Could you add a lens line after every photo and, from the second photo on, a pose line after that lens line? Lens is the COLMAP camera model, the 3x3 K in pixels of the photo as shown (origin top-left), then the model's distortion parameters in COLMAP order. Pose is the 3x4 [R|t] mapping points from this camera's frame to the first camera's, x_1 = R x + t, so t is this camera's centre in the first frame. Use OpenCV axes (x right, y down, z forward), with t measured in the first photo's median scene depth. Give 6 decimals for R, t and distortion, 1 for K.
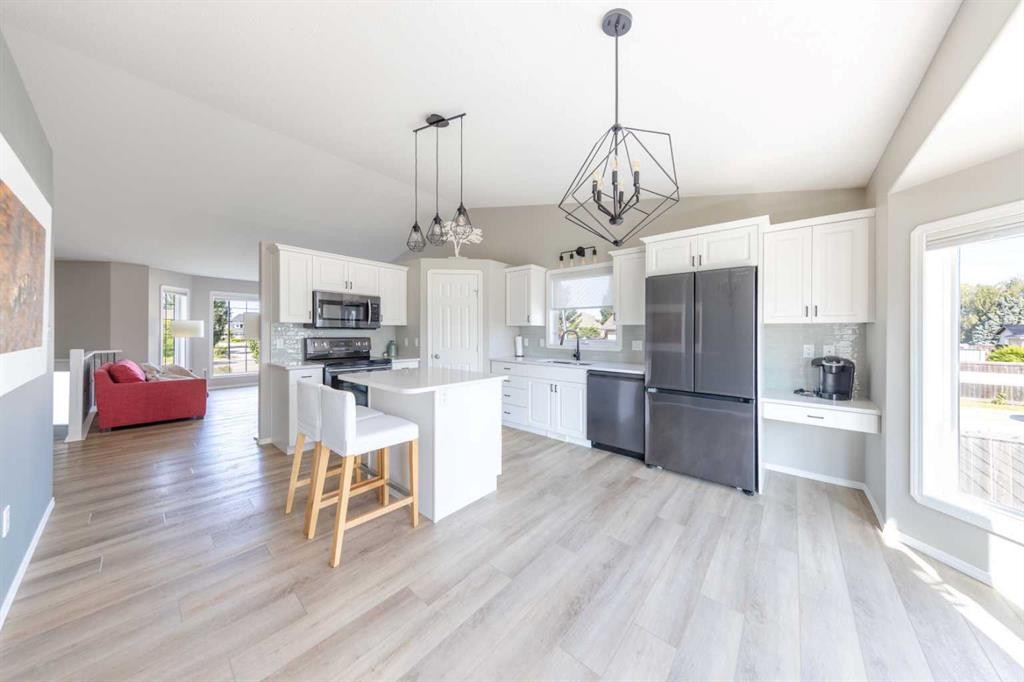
lens RADIAL K [[324.3, 0, 515.1], [0, 324.3, 321.2], [0, 0, 1]] dist [0.007577, 0.000056]
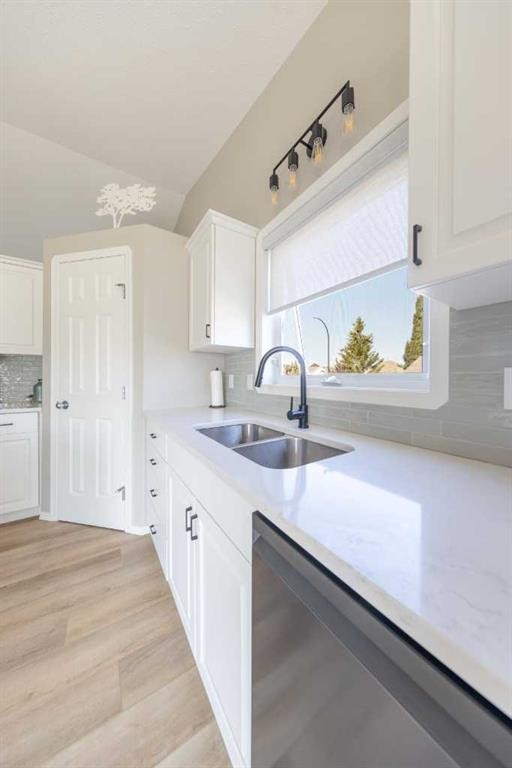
lens RADIAL K [[243.2, 0, 253.5], [0, 243.2, 381.1], [0, 0, 1]] dist [0.007577, 0.000056]
pose [[0.956720, -0.002993, -0.290996, 0.217850], [0.016788, 0.998850, 0.044920, 0.053004], [0.290527, -0.047861, 0.955669, 0.706177]]
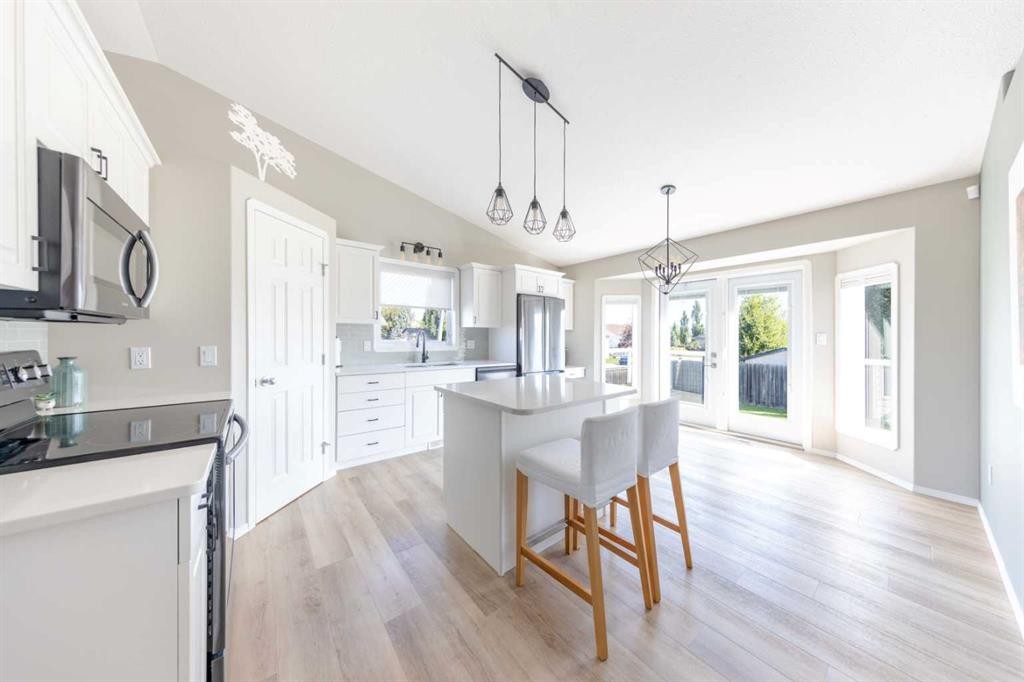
lens RADIAL K [[324.3, 0, 507.3], [0, 324.3, 331.8], [0, 0, 1]] dist [0.007577, 0.000056]
pose [[0.198977, 0.005967, 0.979986, -0.683953], [-0.045350, 0.998966, 0.003126, 0.015410], [-0.978954, -0.045064, 0.199042, 0.565990]]
